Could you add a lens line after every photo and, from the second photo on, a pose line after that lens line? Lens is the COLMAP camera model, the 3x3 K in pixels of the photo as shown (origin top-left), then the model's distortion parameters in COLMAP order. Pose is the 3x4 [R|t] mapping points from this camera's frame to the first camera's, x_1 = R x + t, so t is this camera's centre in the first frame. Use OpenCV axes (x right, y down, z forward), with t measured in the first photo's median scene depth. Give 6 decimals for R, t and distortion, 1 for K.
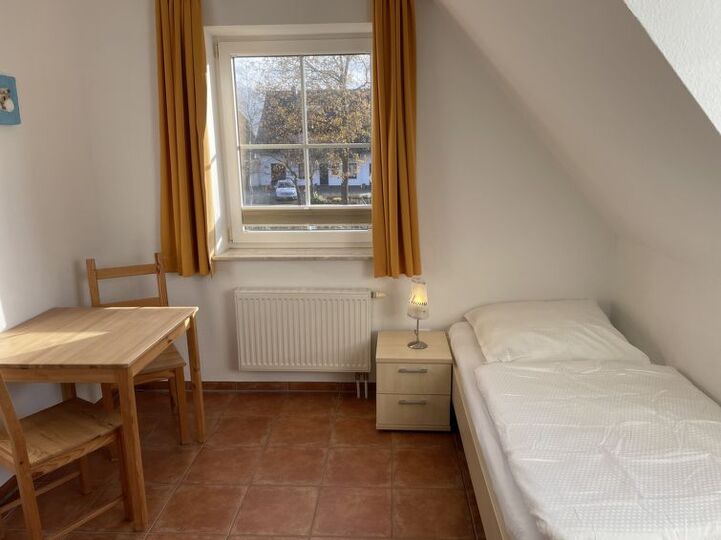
lens RADIAL K [[554.0, 0, 360.5], [0, 554.0, 270.0], [0, 0, 1]] dist [0.008125, -0.003081]
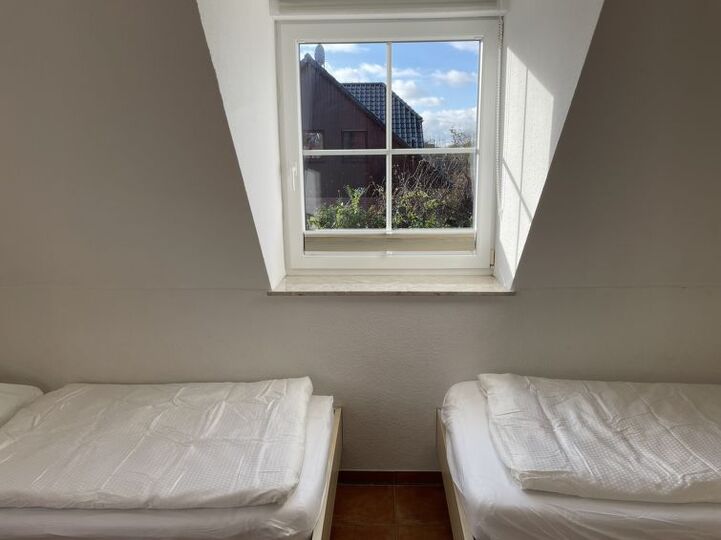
lens RADIAL K [[554.0, 0, 360.5], [0, 554.0, 270.0], [0, 0, 1]] dist [0.008125, -0.003081]
pose [[-0.004175, -0.180969, 0.983480, -0.537040], [0.241758, 0.954132, 0.176595, -0.102462], [-0.970328, 0.238501, 0.039768, 0.510243]]
